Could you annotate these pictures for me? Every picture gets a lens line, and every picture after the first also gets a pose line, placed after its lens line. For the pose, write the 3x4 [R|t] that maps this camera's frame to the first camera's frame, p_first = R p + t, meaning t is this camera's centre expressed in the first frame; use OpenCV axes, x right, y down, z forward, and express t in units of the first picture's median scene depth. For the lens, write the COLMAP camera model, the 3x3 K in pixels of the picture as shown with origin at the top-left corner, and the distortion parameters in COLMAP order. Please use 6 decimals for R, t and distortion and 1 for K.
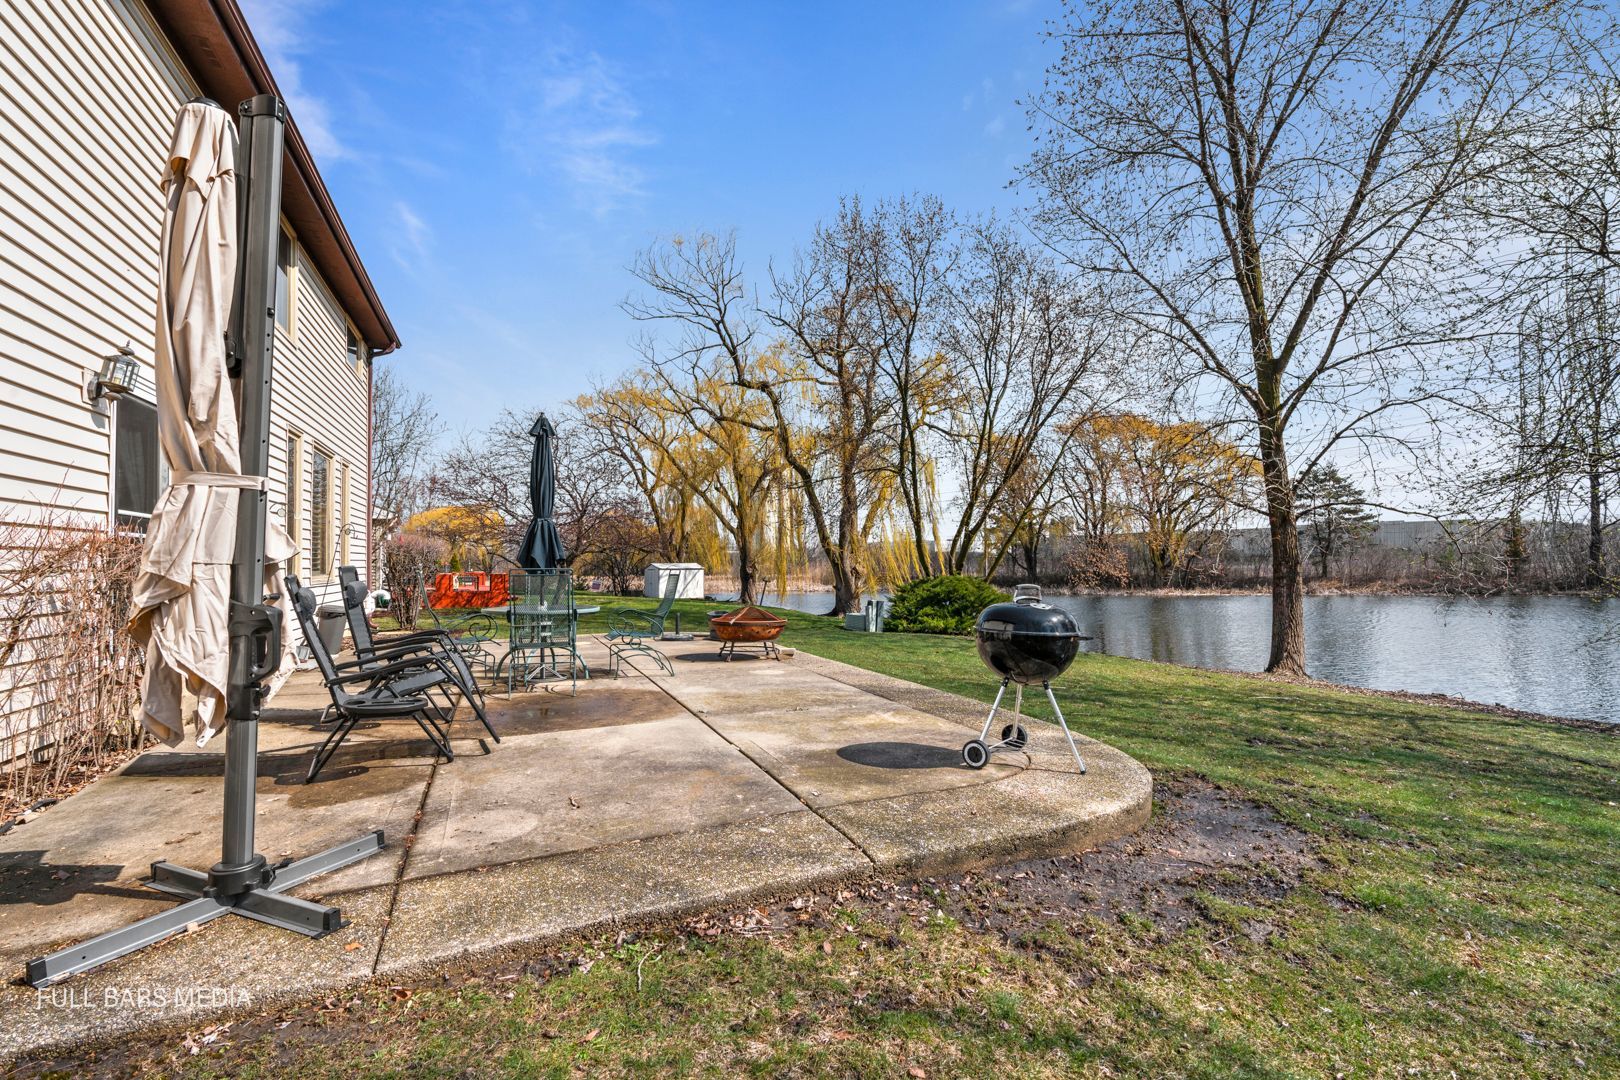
lens RADIAL K [[759.3, 0, 812.0], [0, 759.3, 591.8], [0, 0, 1]] dist [-0.012677, 0.000291]
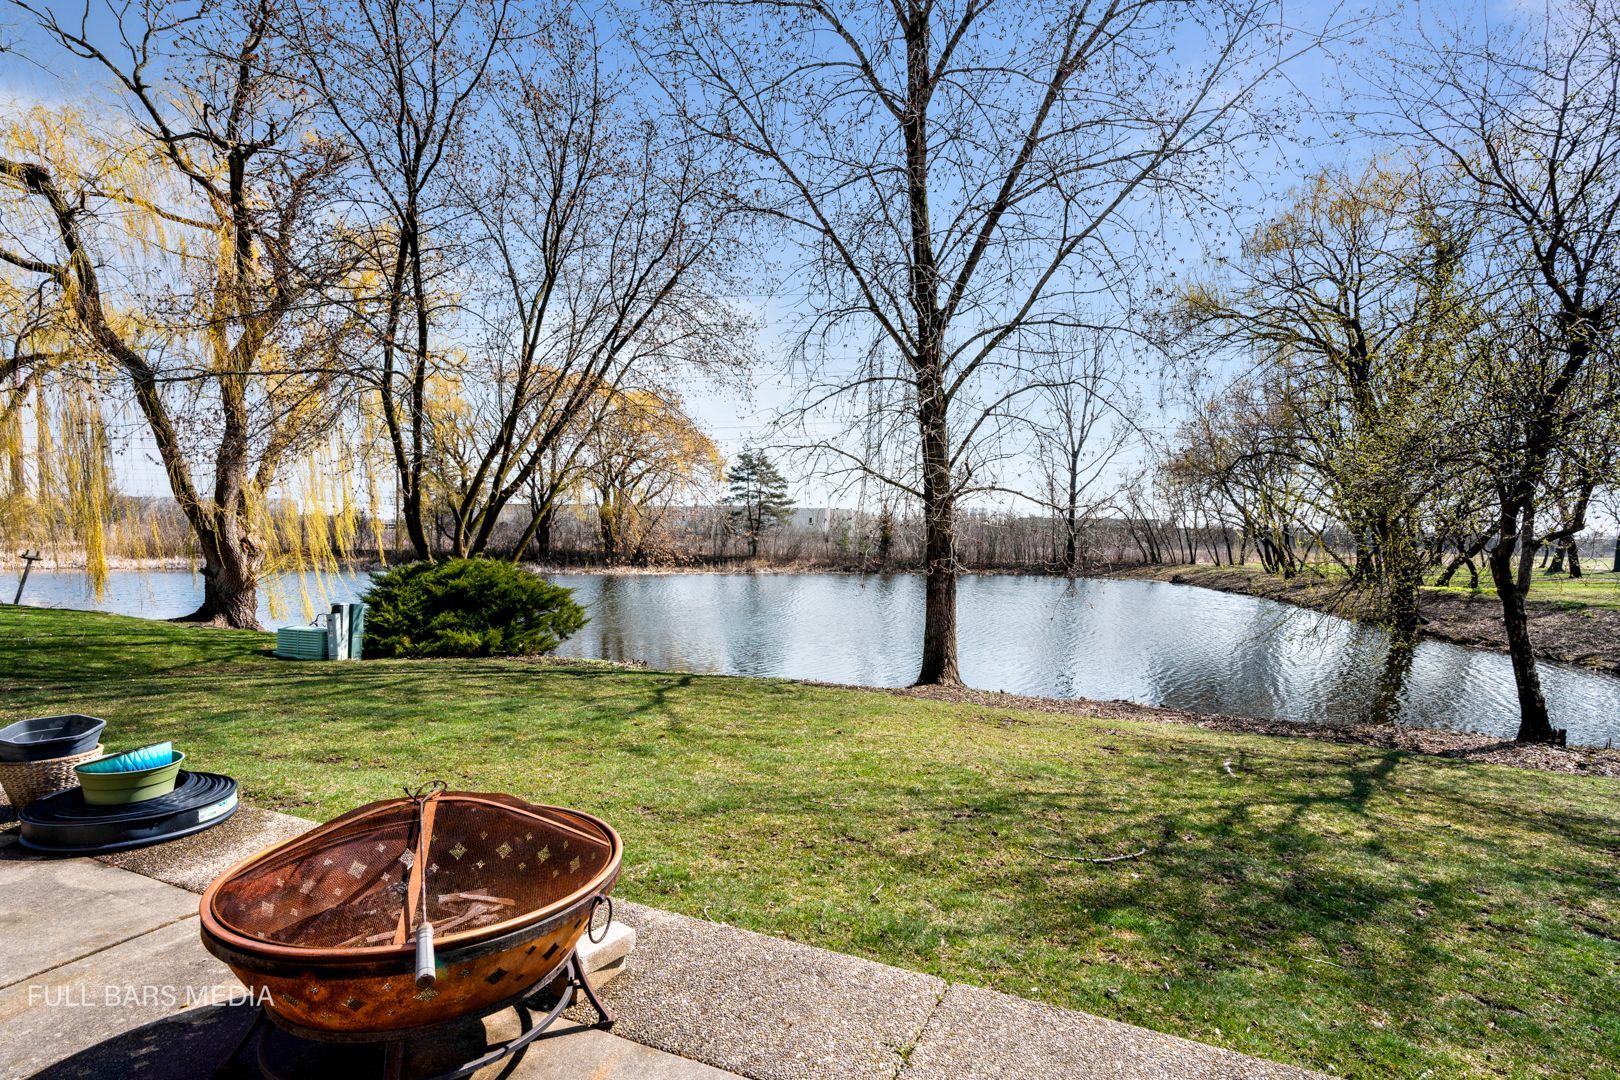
lens RADIAL K [[759.3, 0, 812.0], [0, 759.3, 591.8], [0, 0, 1]] dist [-0.012677, 0.000291]
pose [[0.714481, -0.023808, 0.699250, -0.046775], [-0.002951, 0.999309, 0.037039, -0.014526], [-0.699649, -0.028526, 0.713917, 0.273664]]
